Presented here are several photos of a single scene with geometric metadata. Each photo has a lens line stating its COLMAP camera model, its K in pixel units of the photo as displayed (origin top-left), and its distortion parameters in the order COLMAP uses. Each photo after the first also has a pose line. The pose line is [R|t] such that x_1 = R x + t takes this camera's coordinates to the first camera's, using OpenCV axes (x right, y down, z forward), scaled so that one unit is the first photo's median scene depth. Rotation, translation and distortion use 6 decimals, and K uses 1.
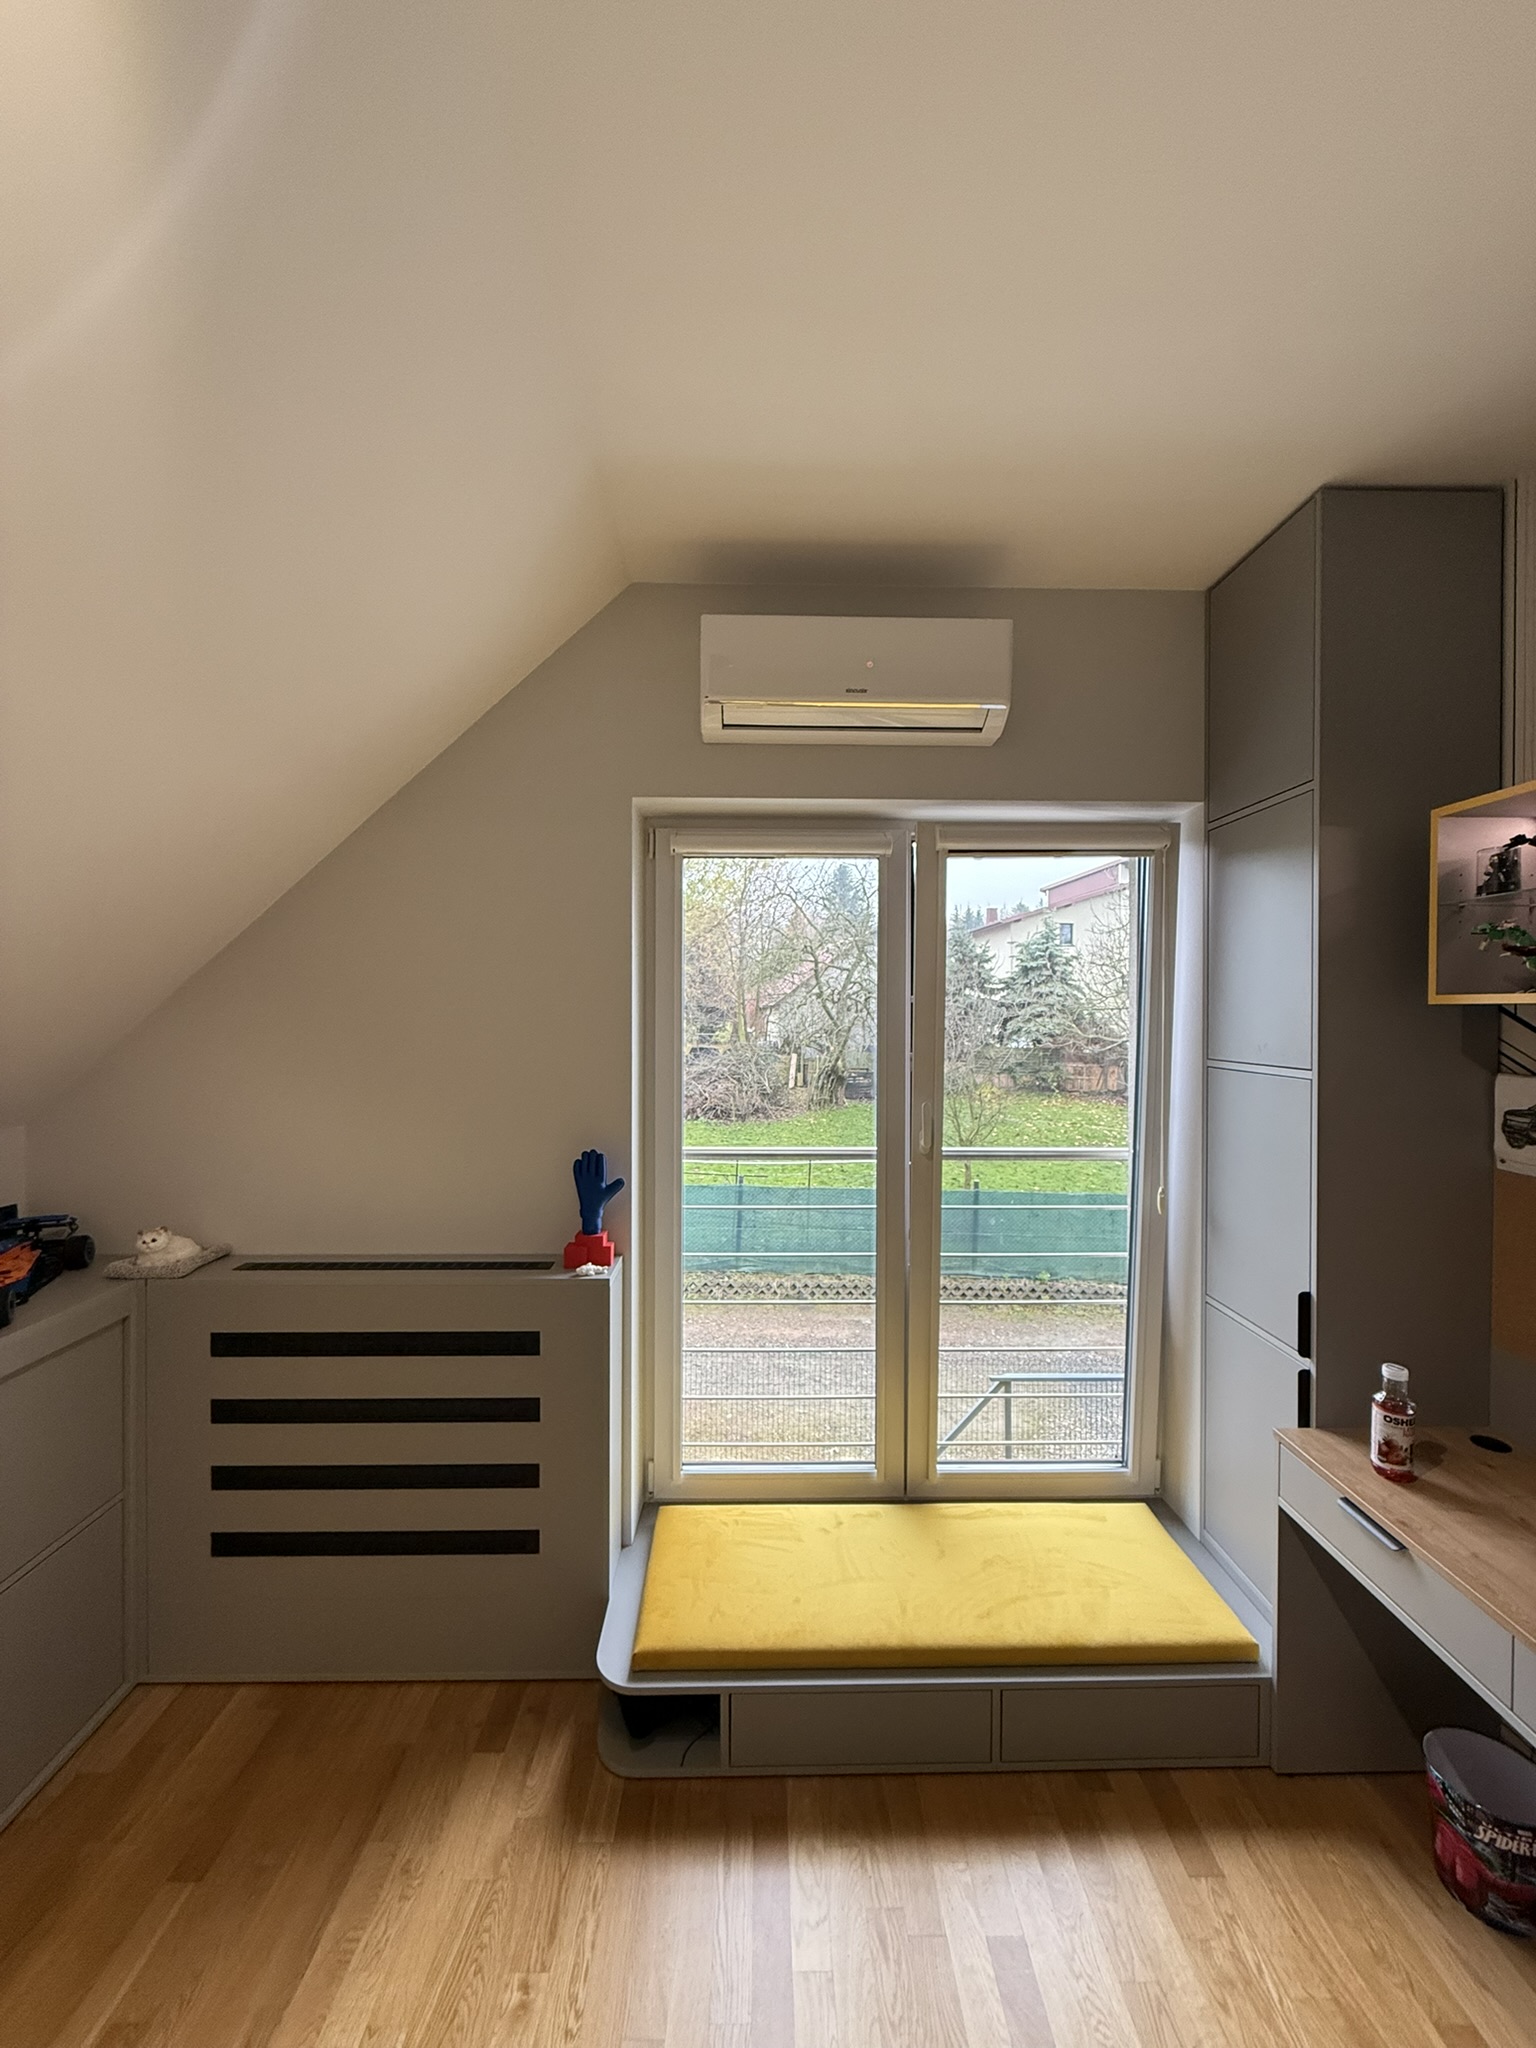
lens RADIAL K [[817.0, 0, 769.1], [0, 817.0, 1021.1], [0, 0, 1]] dist [-0.003054, 0.000522]
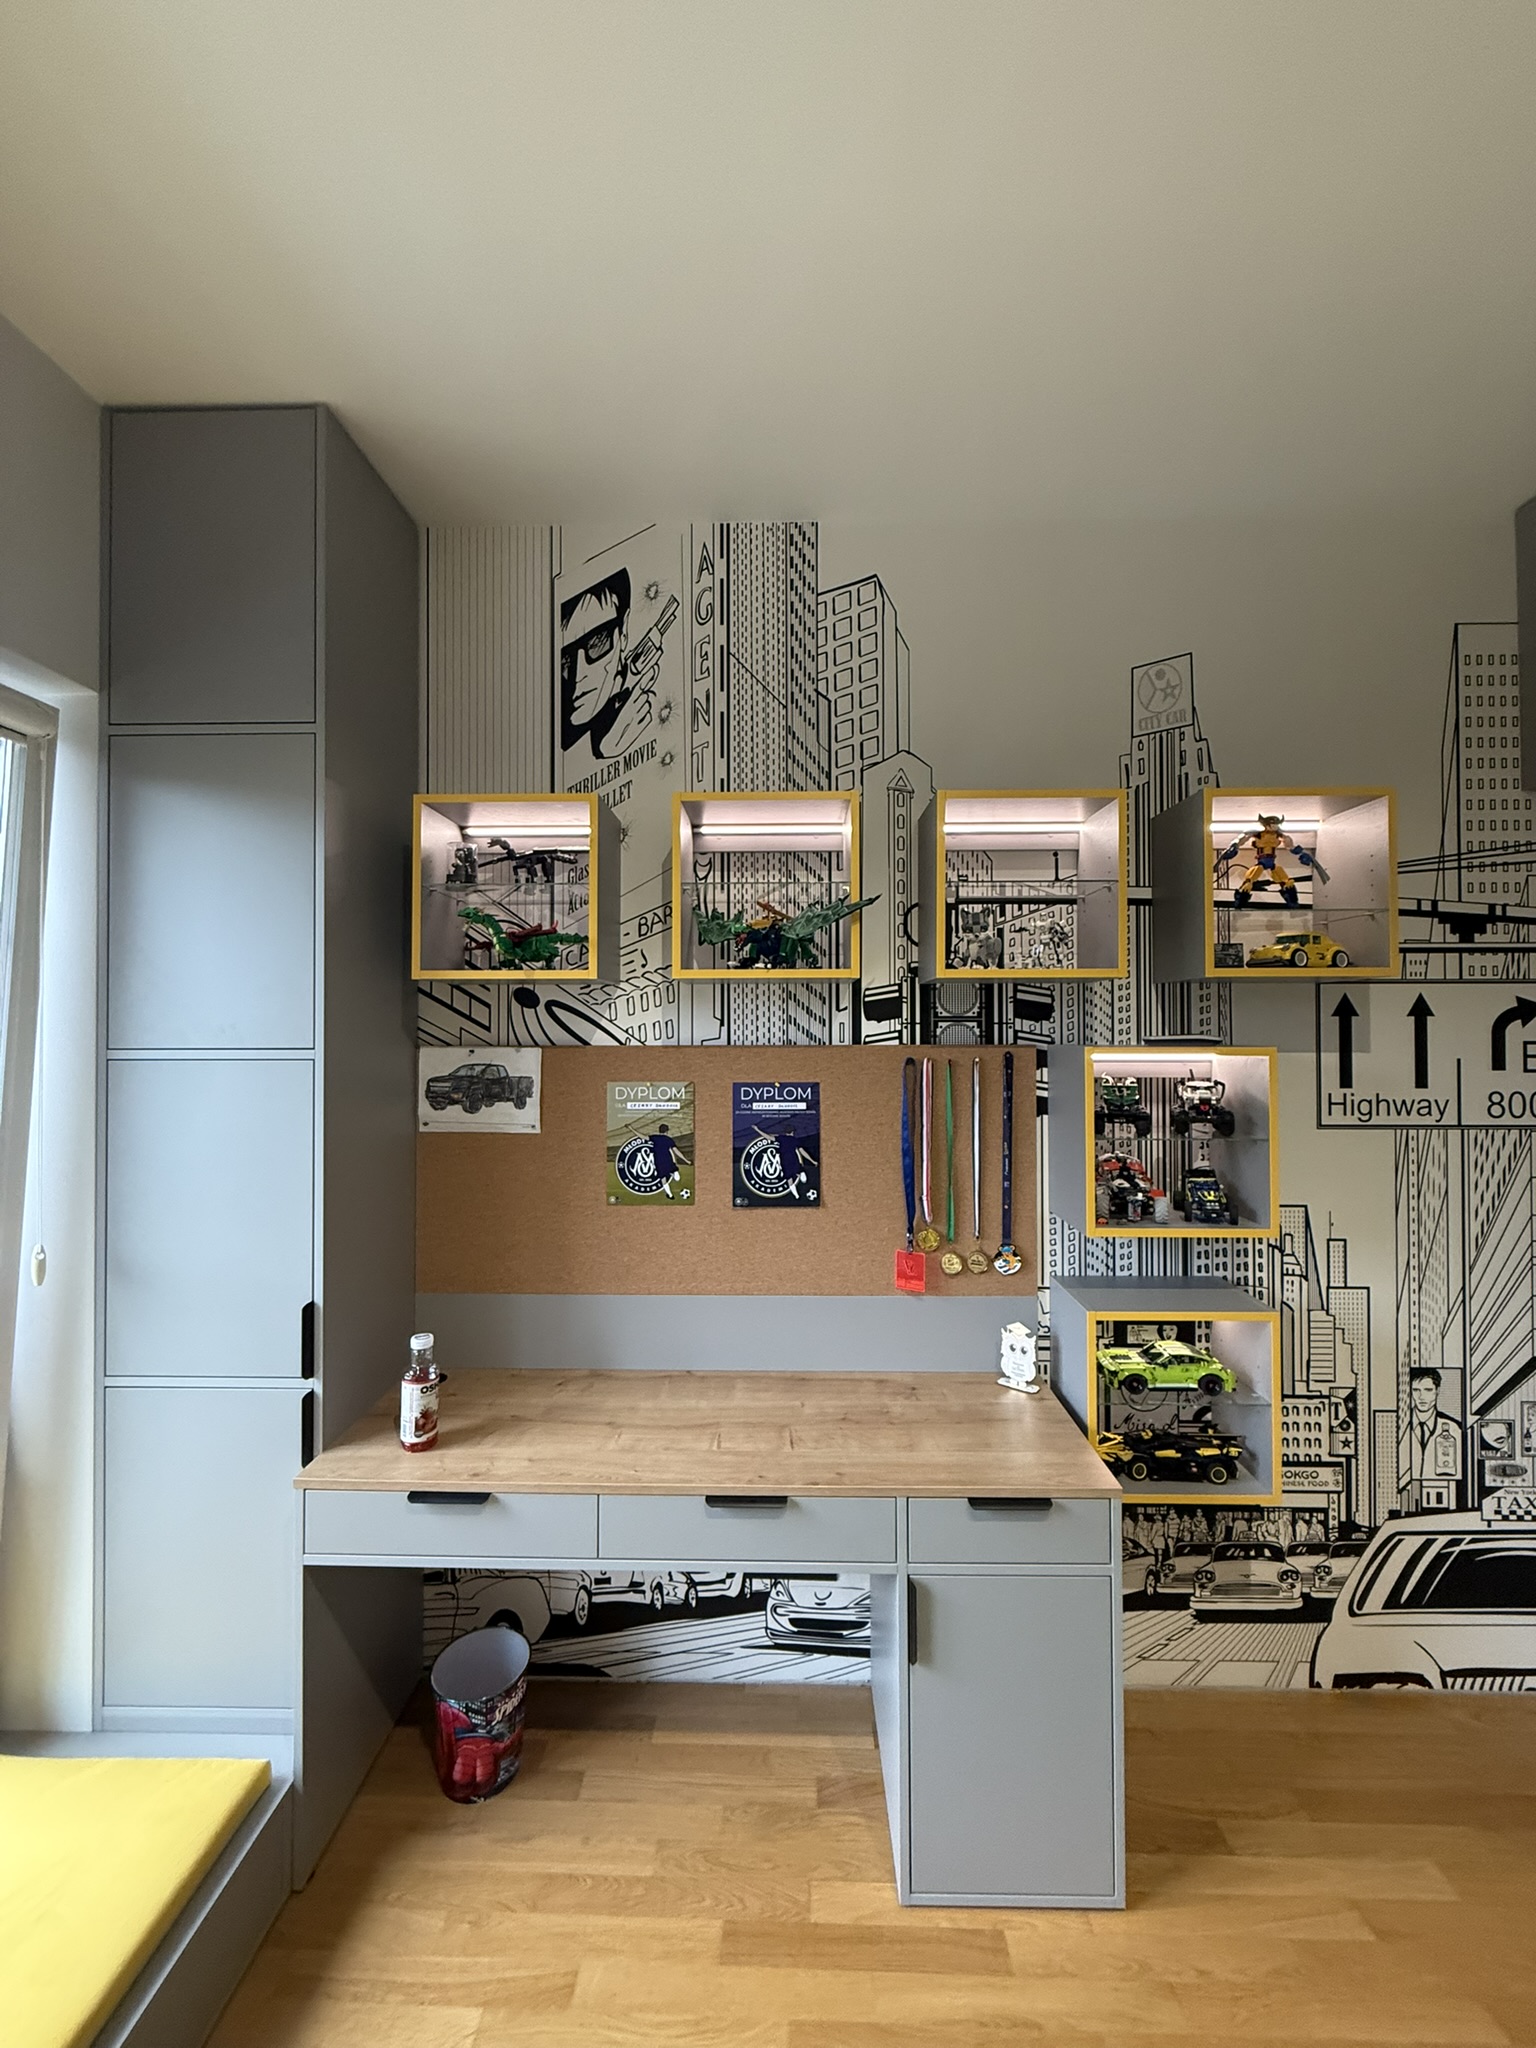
lens RADIAL K [[817.0, 0, 752.4], [0, 817.0, 1020.1], [0, 0, 1]] dist [-0.003054, 0.000522]
pose [[0.038450, 0.005948, 0.999243, -0.209303], [0.016874, 0.999836, -0.006601, 0.043850], [-0.999118, 0.017115, 0.038343, 0.505365]]
